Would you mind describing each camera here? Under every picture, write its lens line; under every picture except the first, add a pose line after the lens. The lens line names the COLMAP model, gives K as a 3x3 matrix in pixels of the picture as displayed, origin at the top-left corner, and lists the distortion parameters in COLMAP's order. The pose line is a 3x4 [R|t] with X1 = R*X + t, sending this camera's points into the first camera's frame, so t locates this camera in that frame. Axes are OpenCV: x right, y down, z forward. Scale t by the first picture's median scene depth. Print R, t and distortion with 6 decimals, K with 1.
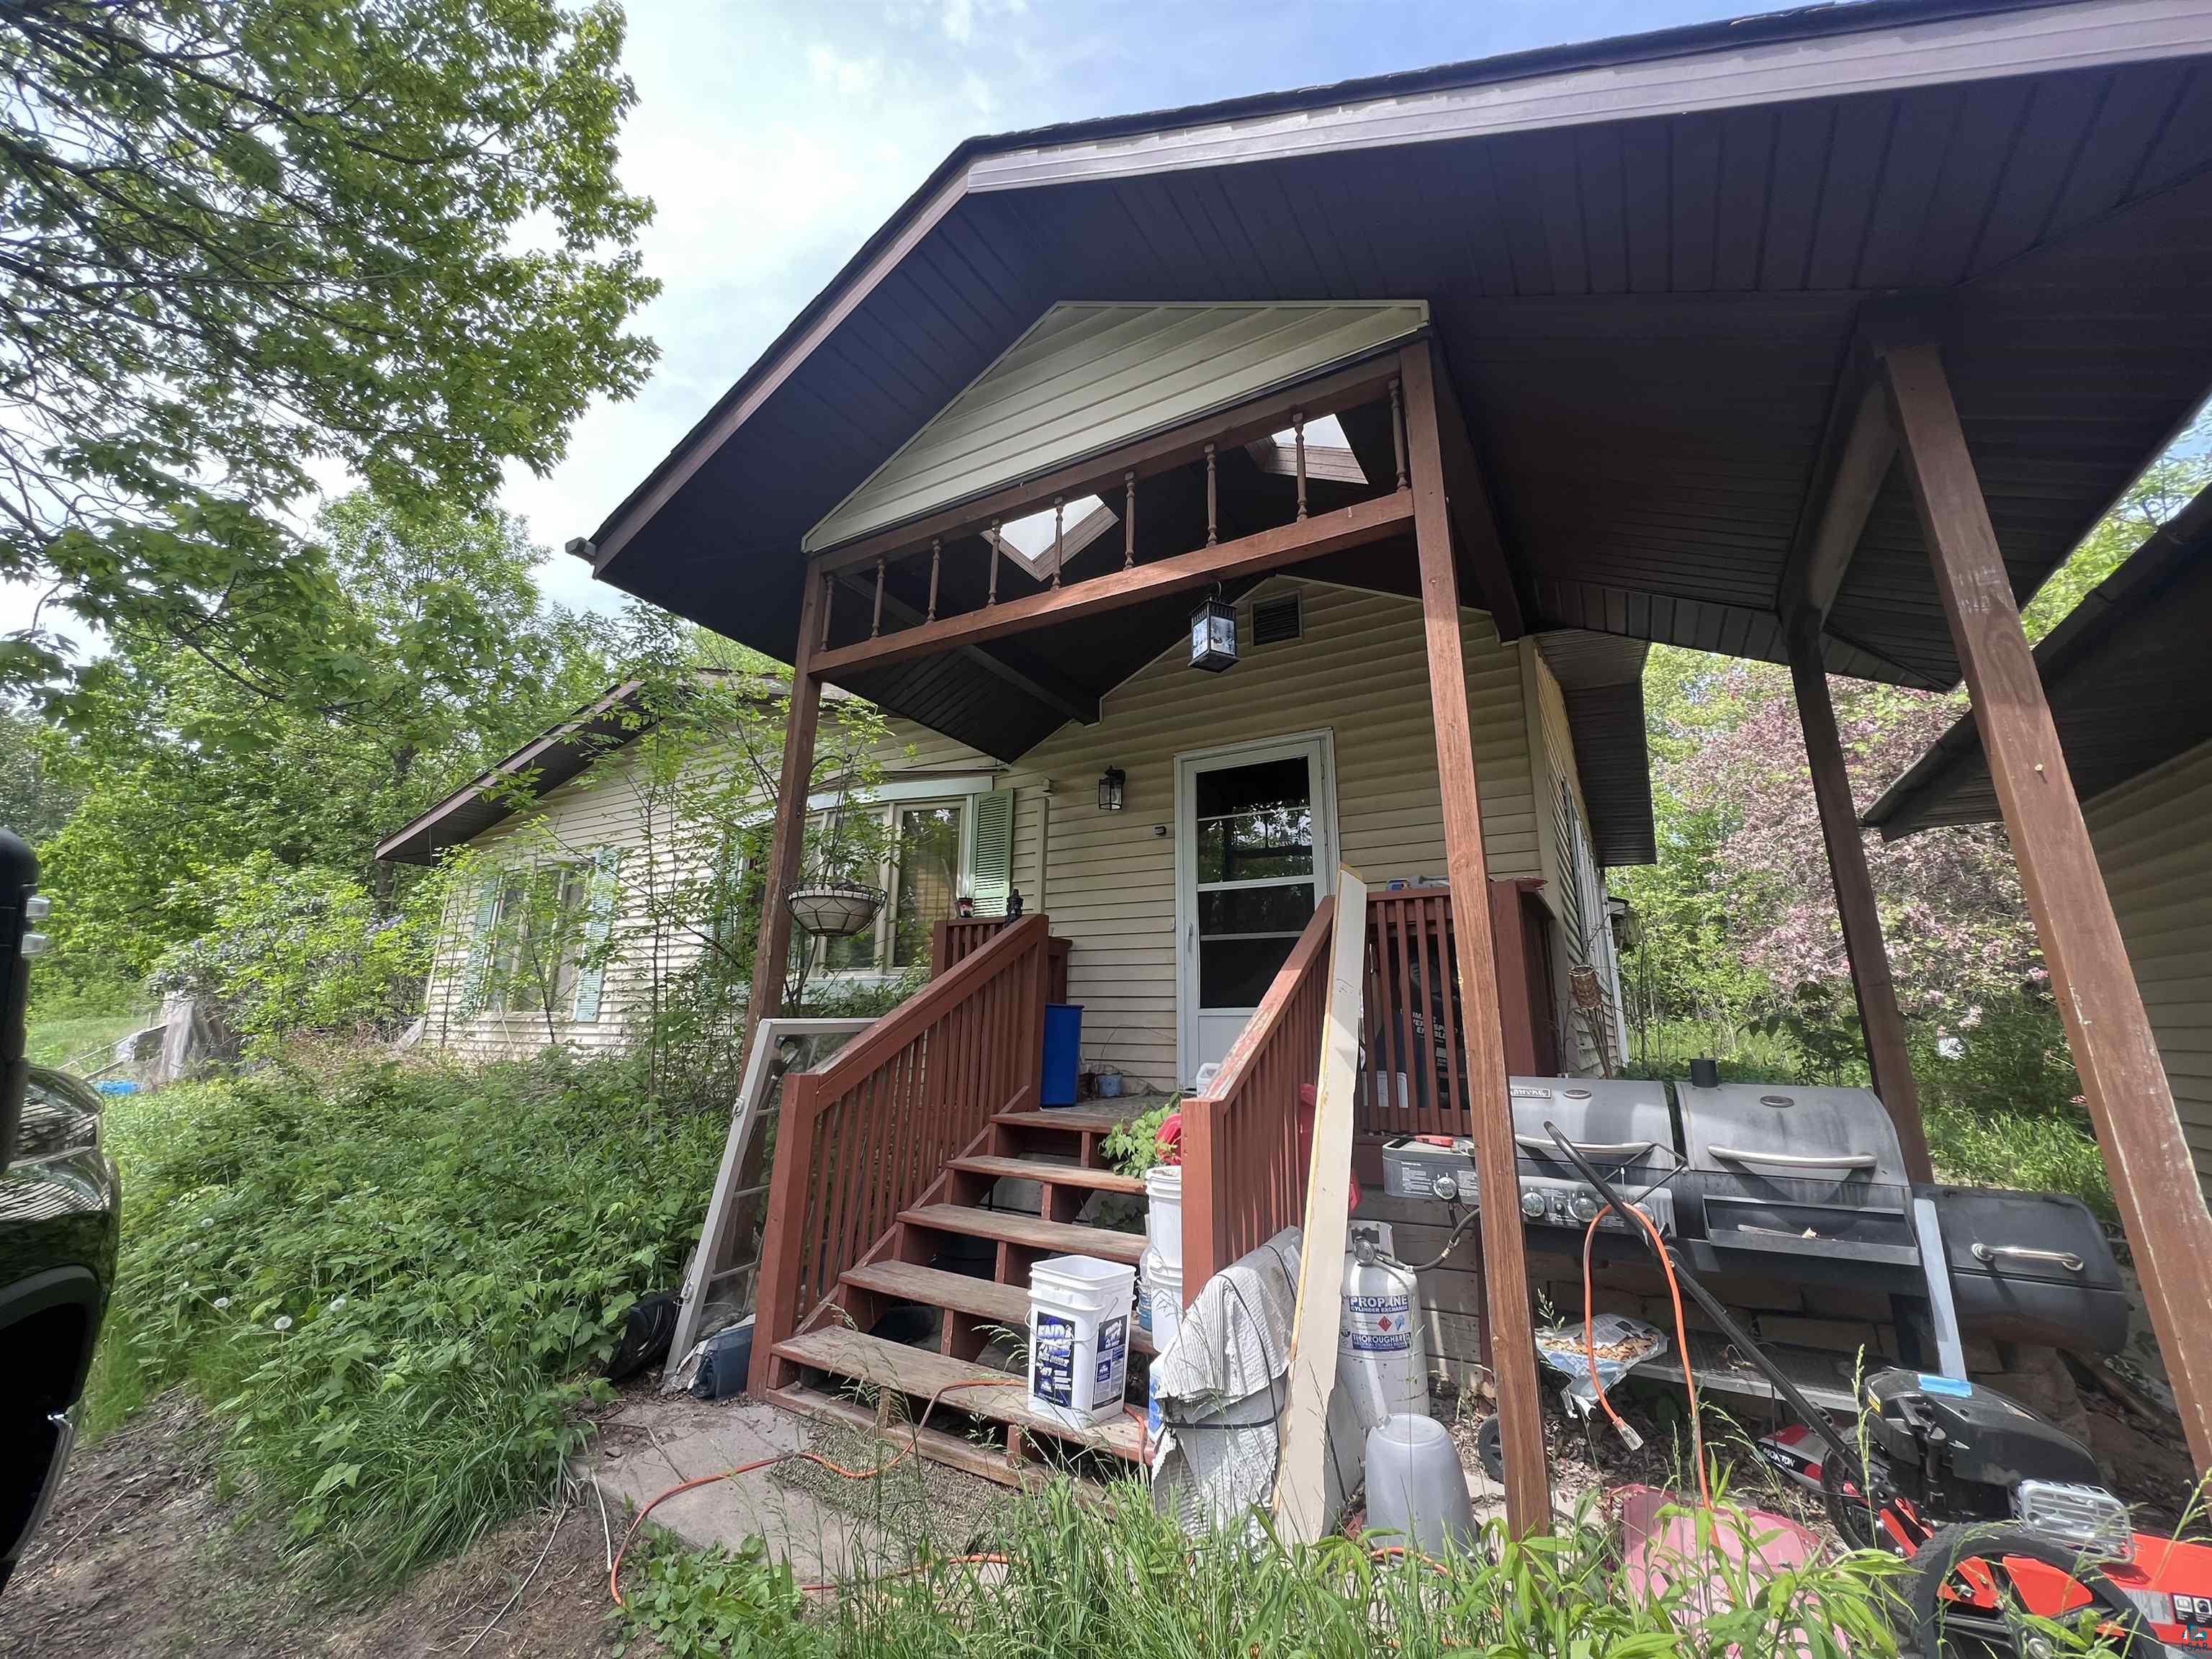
lens RADIAL K [[880.1, 0, 1105.4], [0, 880.1, 824.8], [0, 0, 1]] dist [-0.002741, 0.000595]
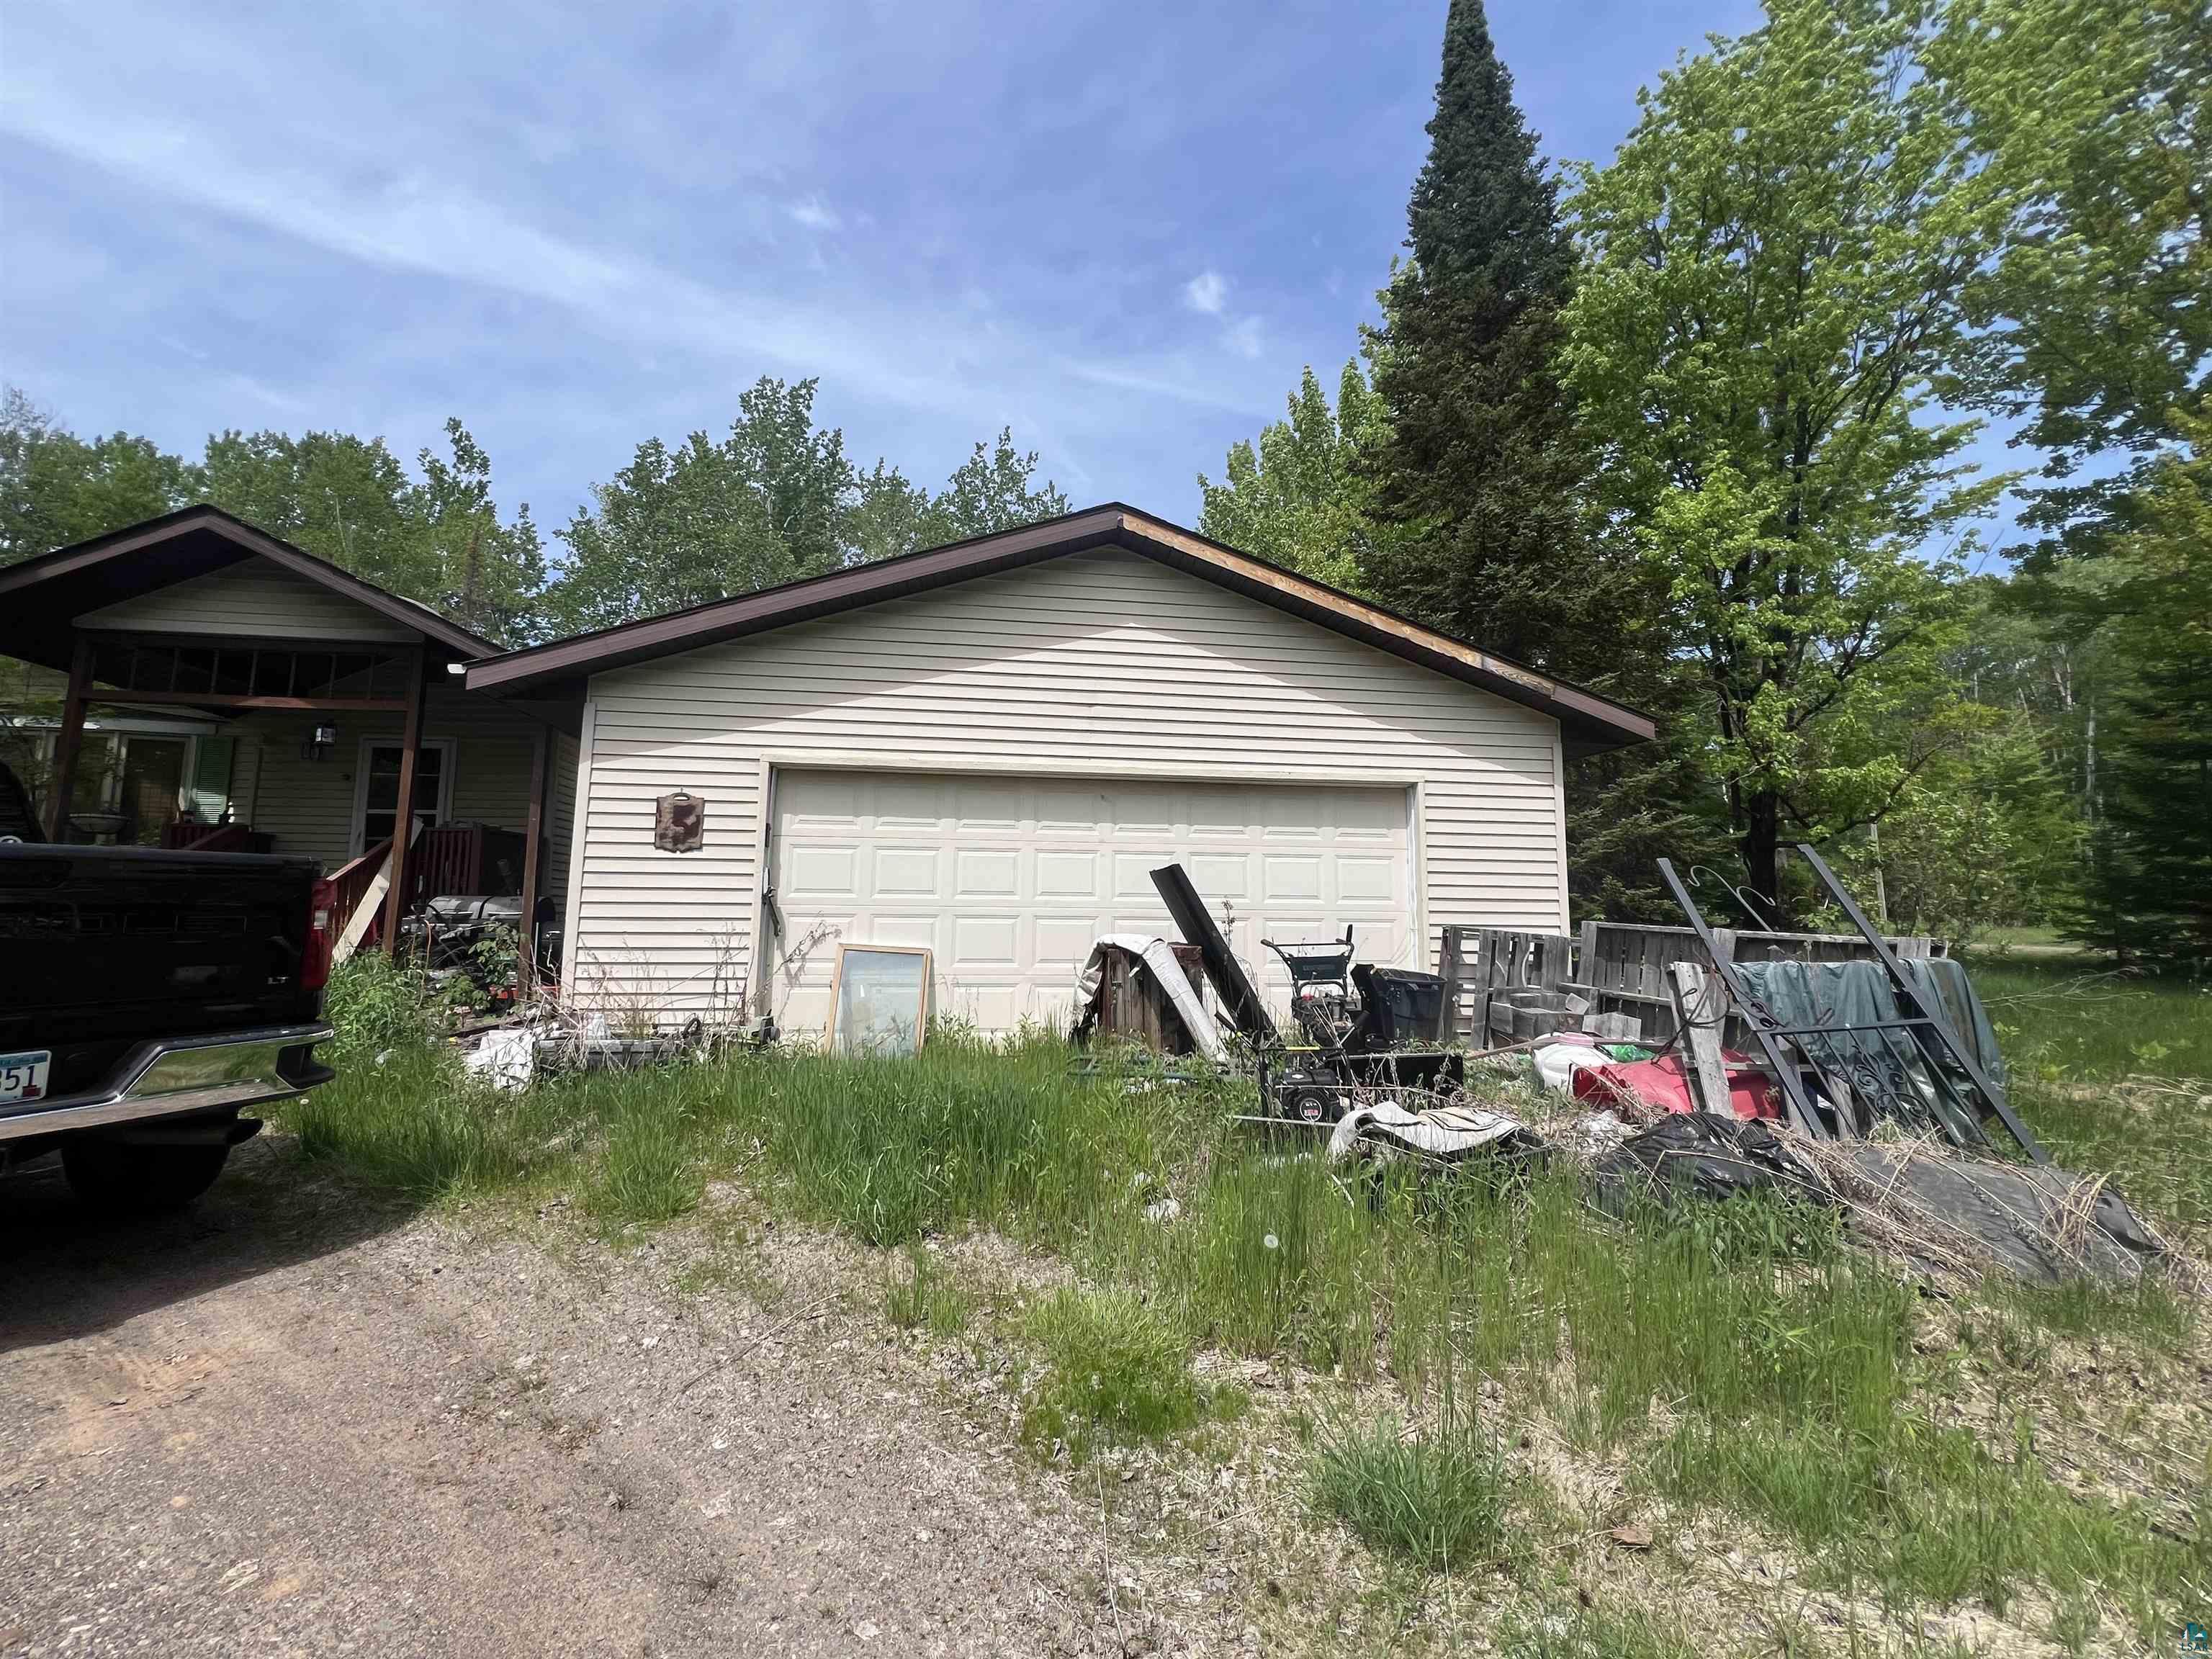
lens RADIAL K [[892.3, 0, 1106.0], [0, 892.3, 829.5], [0, 0, 1]] dist [-0.000914, -0.000050]
pose [[0.792895, 0.059311, 0.606465, 0.195104], [-0.135788, 0.987424, 0.080962, -0.241819], [-0.594037, -0.146545, 0.790977, -1.344667]]
